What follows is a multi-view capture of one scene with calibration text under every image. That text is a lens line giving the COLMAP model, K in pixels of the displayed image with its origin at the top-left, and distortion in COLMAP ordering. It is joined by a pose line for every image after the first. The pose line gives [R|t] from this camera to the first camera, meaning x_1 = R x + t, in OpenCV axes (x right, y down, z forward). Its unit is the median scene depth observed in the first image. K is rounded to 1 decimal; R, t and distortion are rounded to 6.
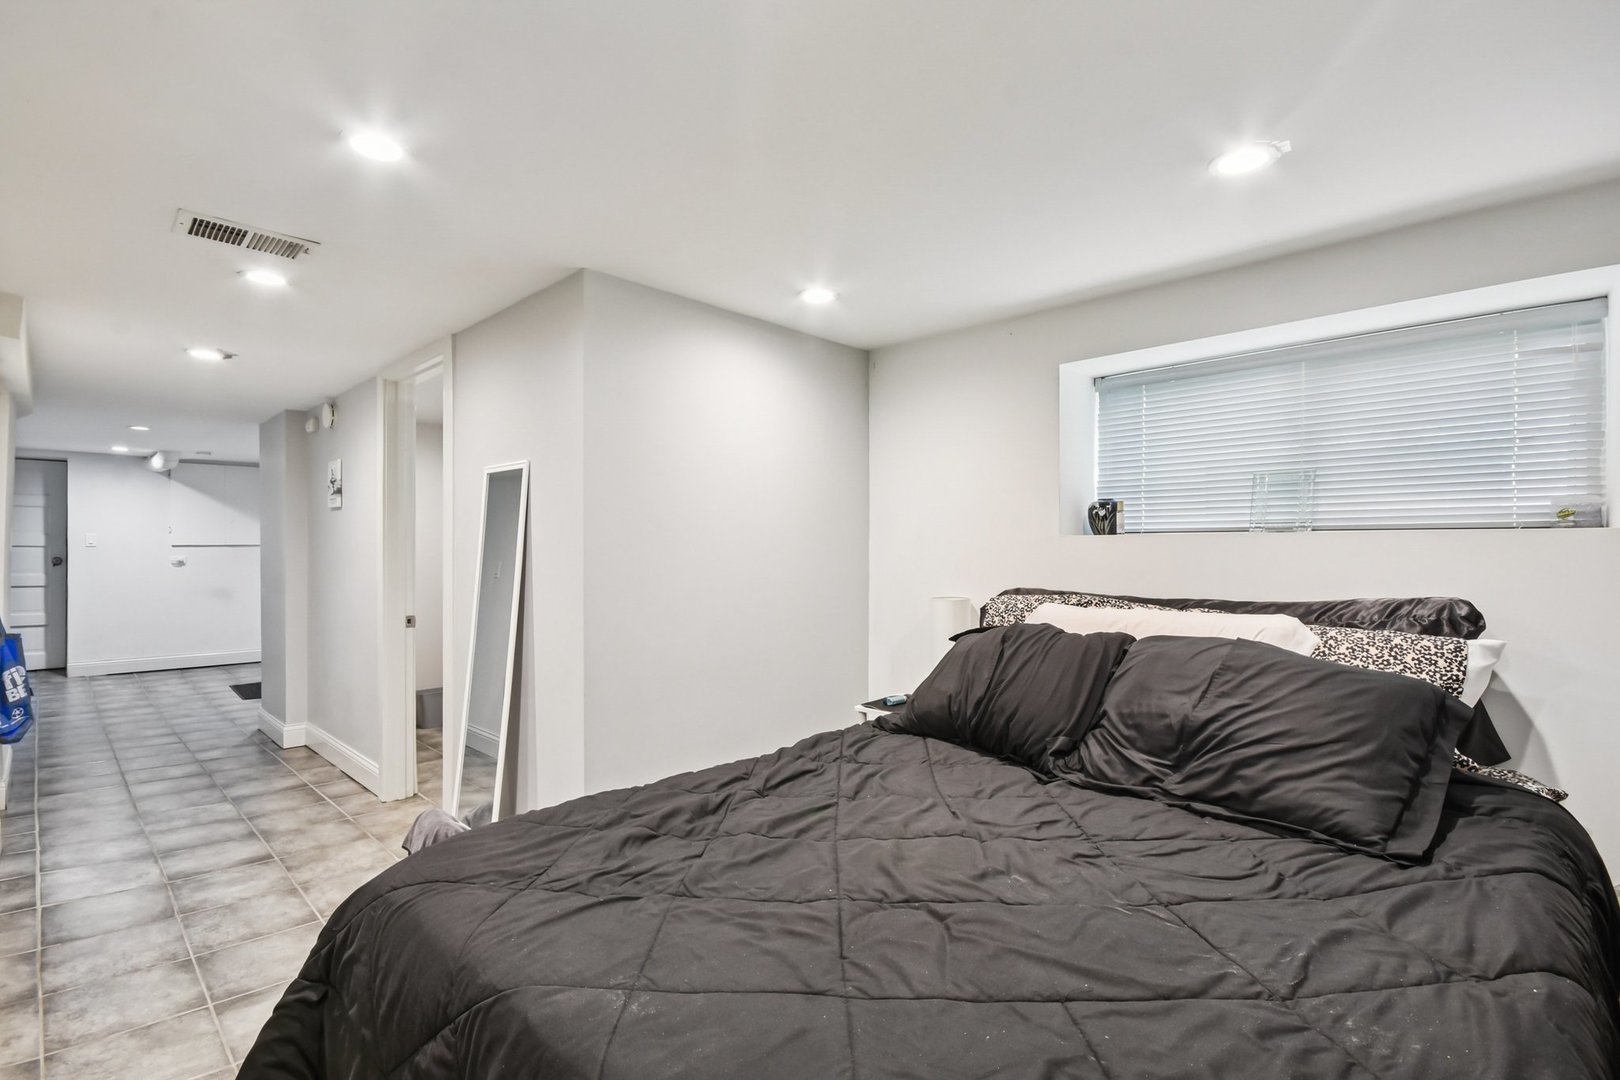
lens RADIAL K [[749.8, 0, 803.1], [0, 749.8, 558.7], [0, 0, 1]] dist [-0.012462, -0.000442]
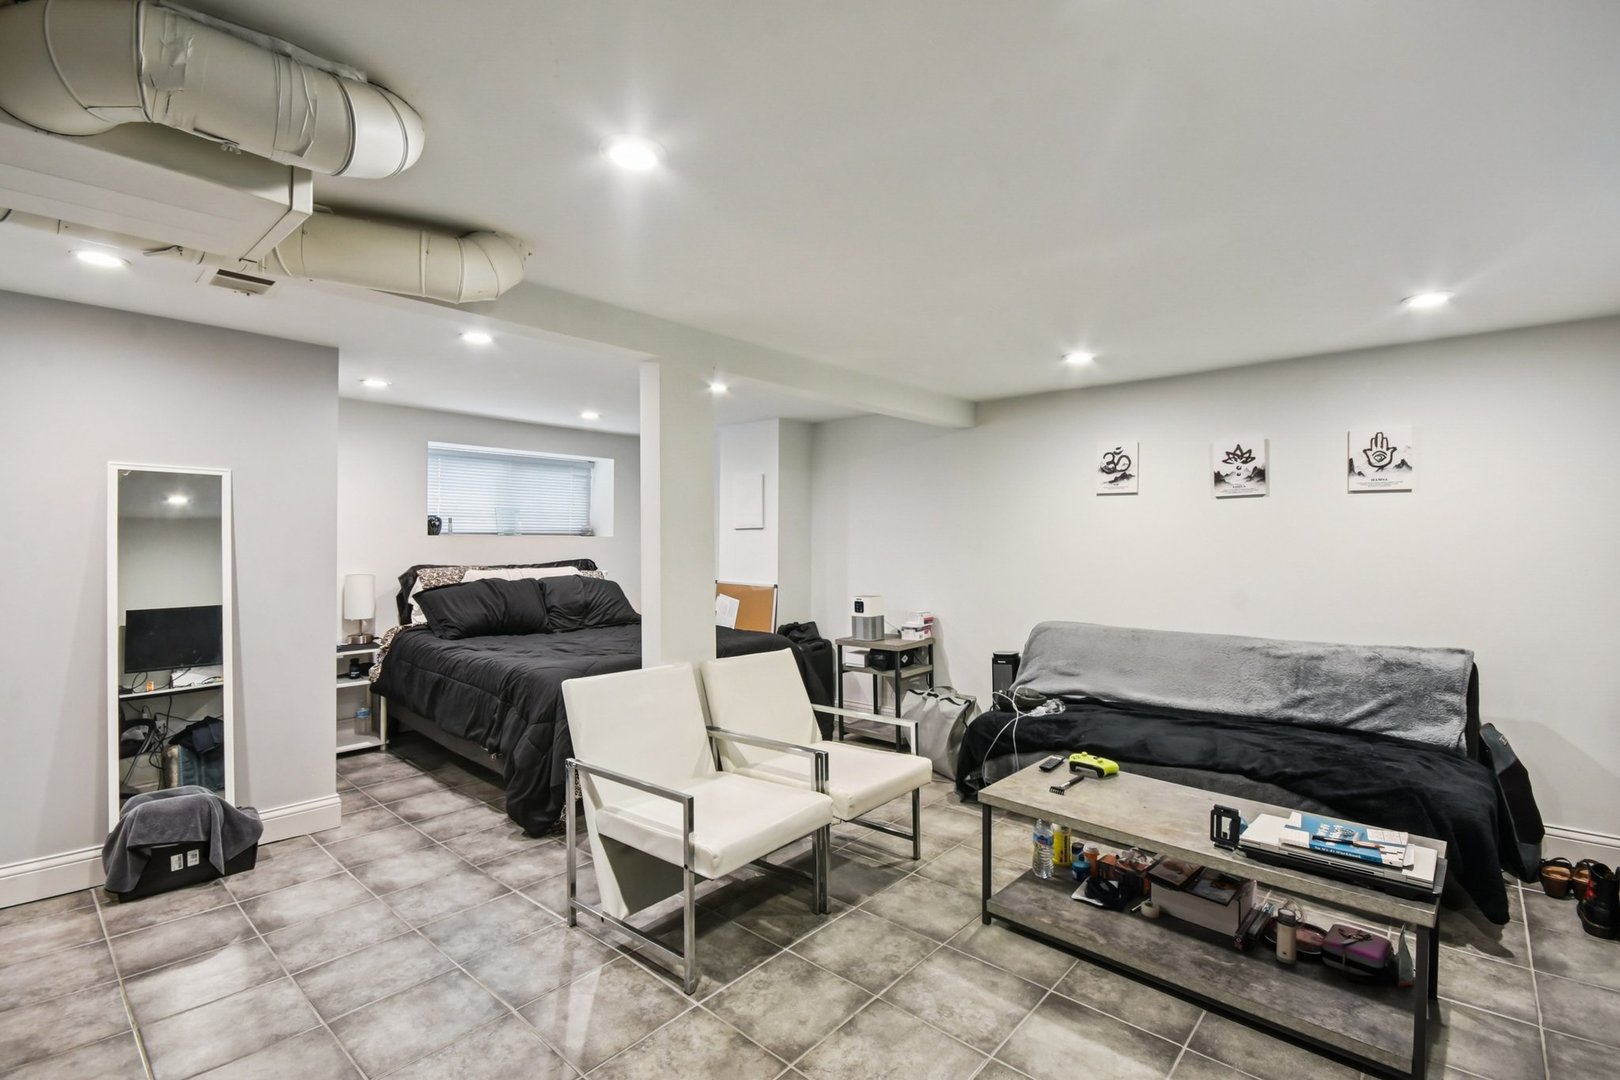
lens RADIAL K [[725.7, 0, 810.0], [0, 725.7, 540.0], [0, 0, 1]] dist [-0.022324, -0.000106]
pose [[-0.026165, -0.004841, 0.999646, -2.068884], [0.009079, 0.999946, 0.005080, -0.030227], [-0.999616, 0.009208, -0.026120, 0.152978]]
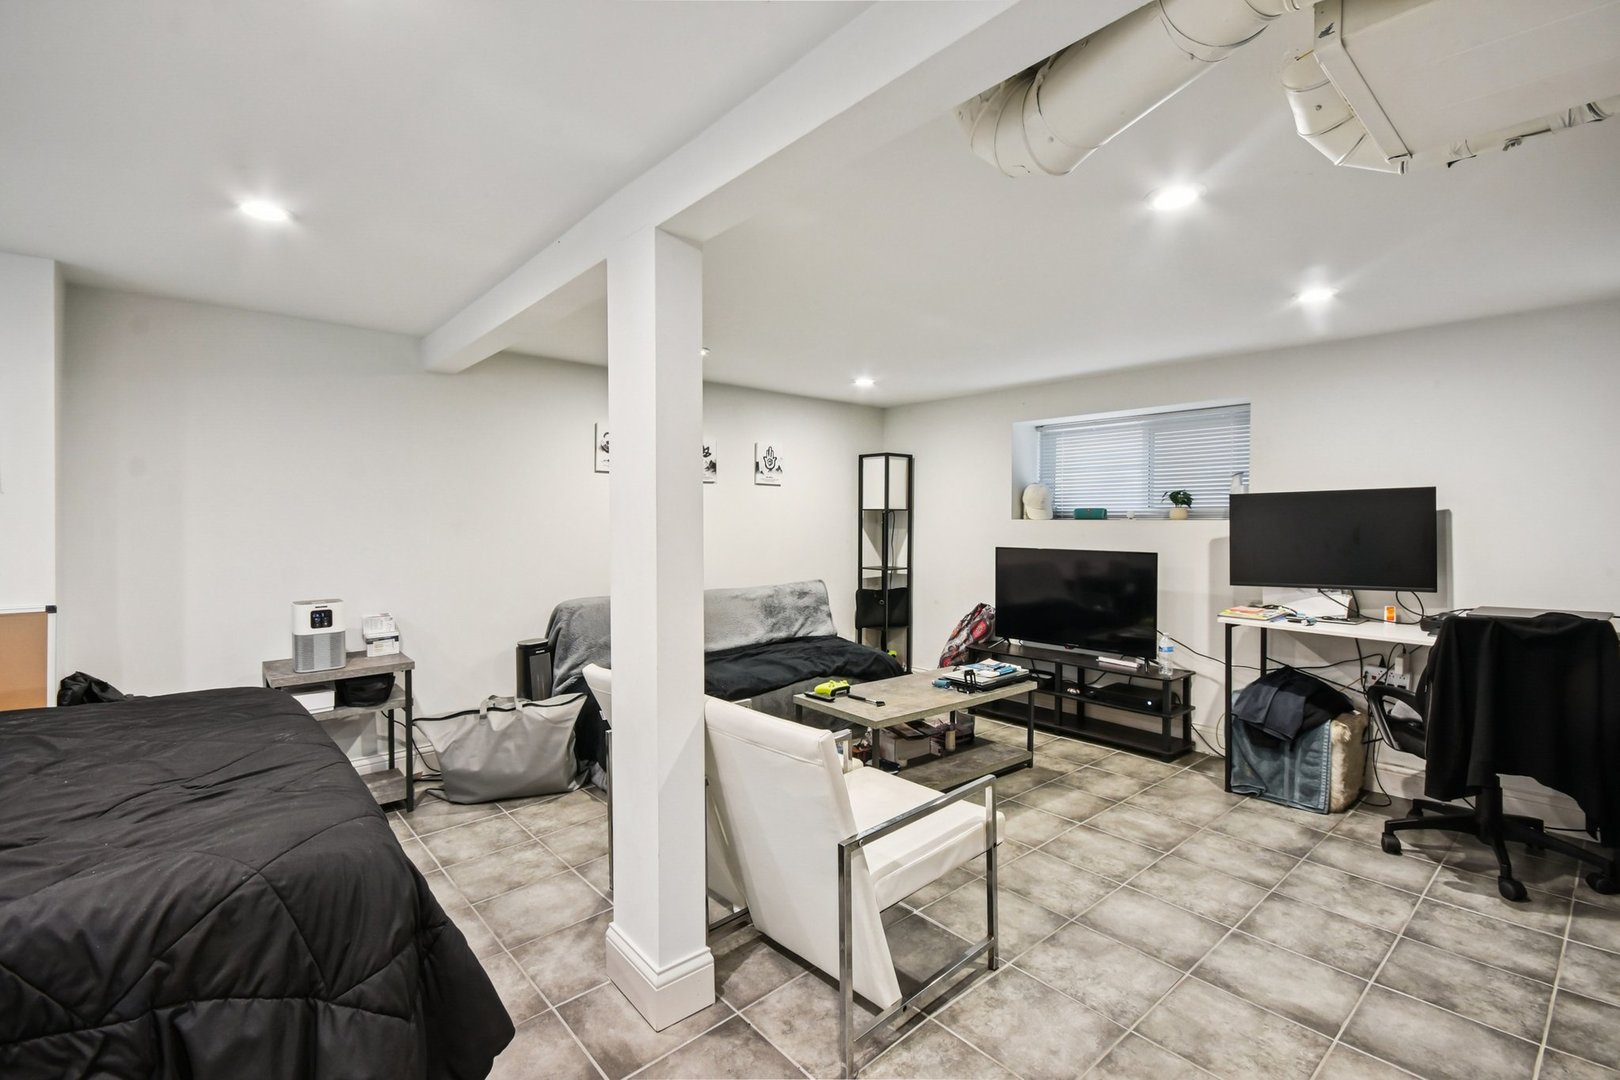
lens RADIAL K [[731.5, 0, 810.0], [0, 731.5, 540.0], [0, 0, 1]] dist [0.000358, -0.000014]
pose [[-0.995415, -0.012233, 0.094861, -0.872089], [-0.008376, 0.999126, 0.040954, -0.034064], [-0.095280, 0.039971, -0.994648, 1.347518]]
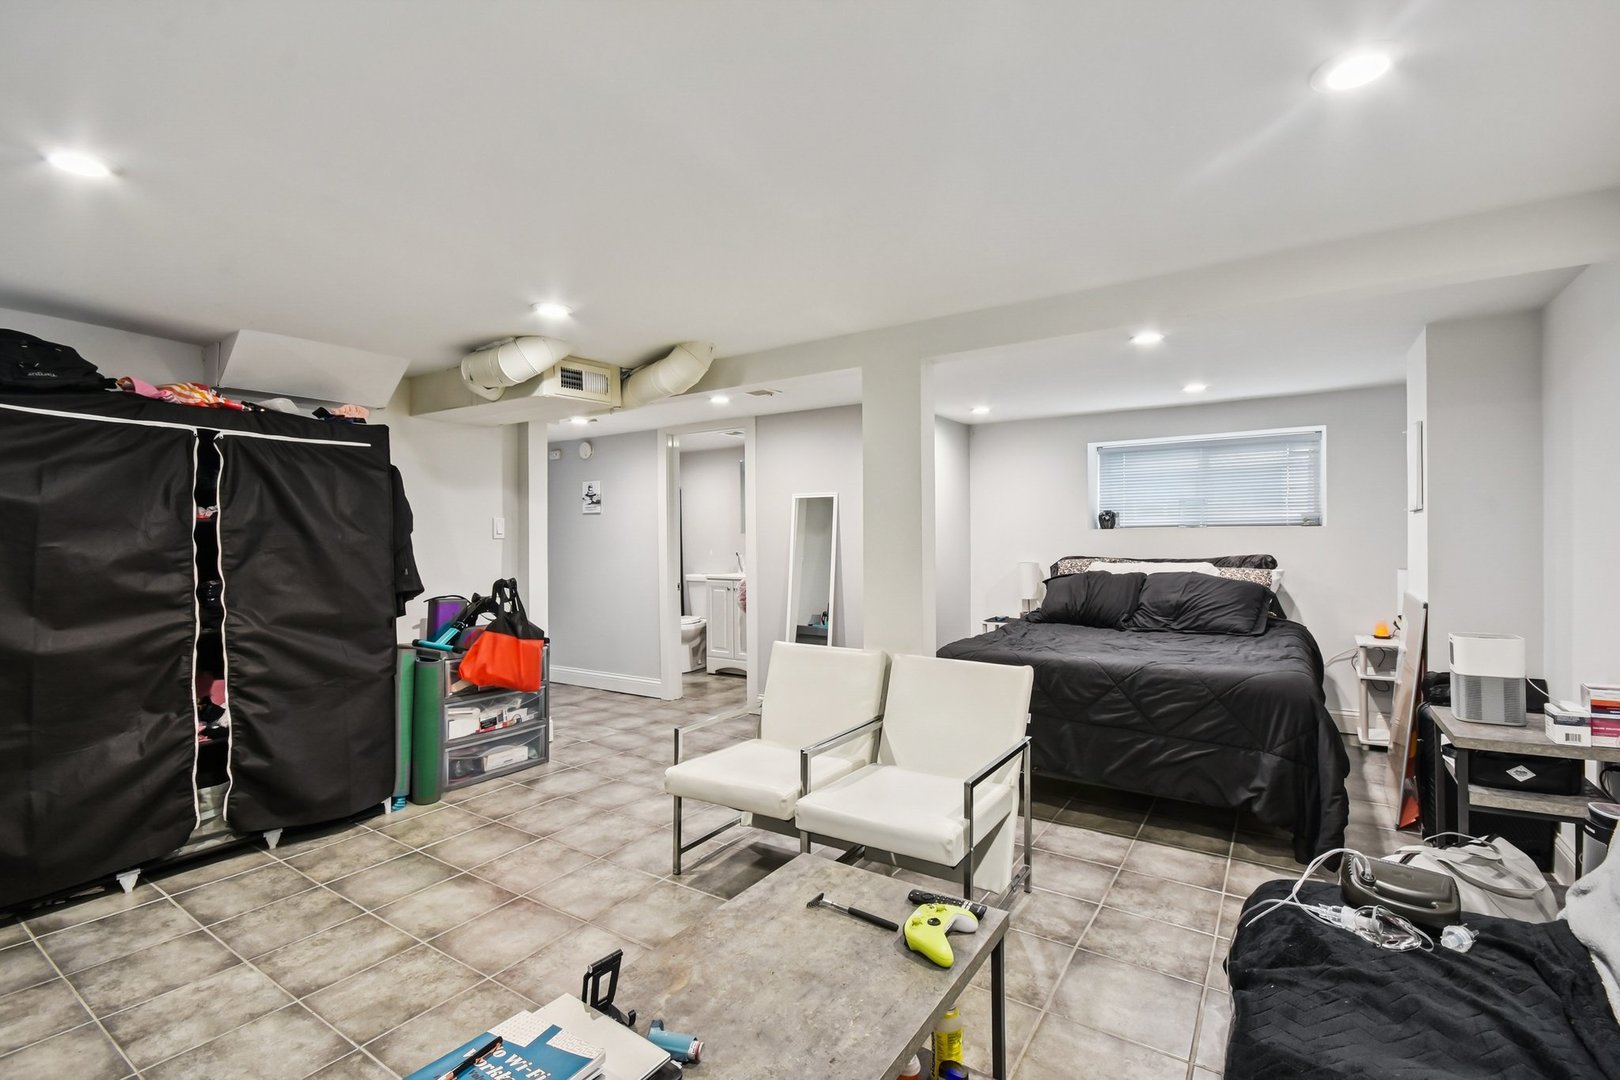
lens RADIAL K [[725.7, 0, 810.0], [0, 725.7, 540.0], [0, 0, 1]] dist [-0.022324, -0.000106]
pose [[0.985347, -0.013256, 0.170046, -1.016748], [0.014438, 0.999879, -0.005715, -0.003459], [-0.169950, 0.008087, 0.985420, -1.092569]]
